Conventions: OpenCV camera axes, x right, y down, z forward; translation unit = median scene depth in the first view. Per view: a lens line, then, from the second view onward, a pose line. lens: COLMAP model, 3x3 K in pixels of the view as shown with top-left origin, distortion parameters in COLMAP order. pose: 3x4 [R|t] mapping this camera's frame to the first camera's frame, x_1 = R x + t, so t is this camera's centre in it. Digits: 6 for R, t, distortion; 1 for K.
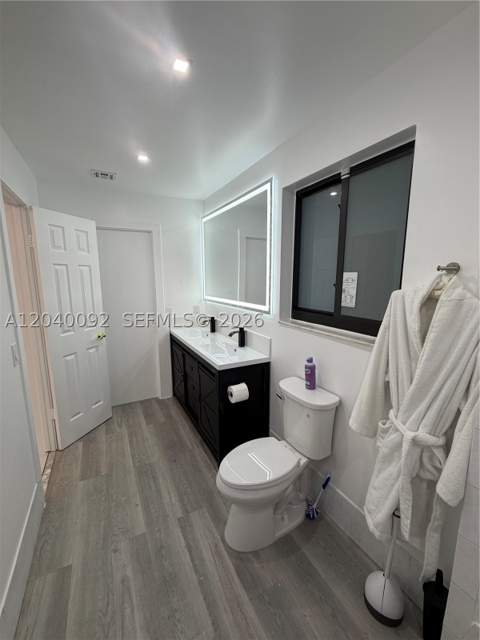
lens RADIAL K [[257.1, 0, 239.8], [0, 257.1, 317.4], [0, 0, 1]] dist [-0.000292, 0.000255]
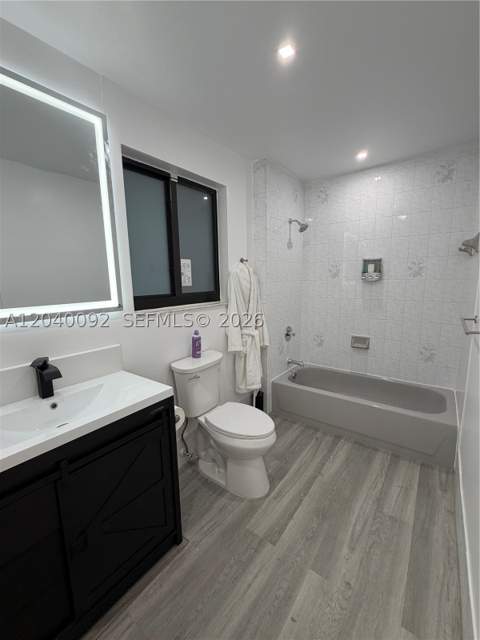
lens RADIAL K [[257.1, 0, 239.8], [0, 257.1, 317.4], [0, 0, 1]] dist [-0.000292, 0.000255]
pose [[-0.396114, -0.125944, 0.909523, -0.893370], [0.167777, 0.963944, 0.206550, -0.113601], [-0.902743, 0.234415, -0.360702, 1.281777]]
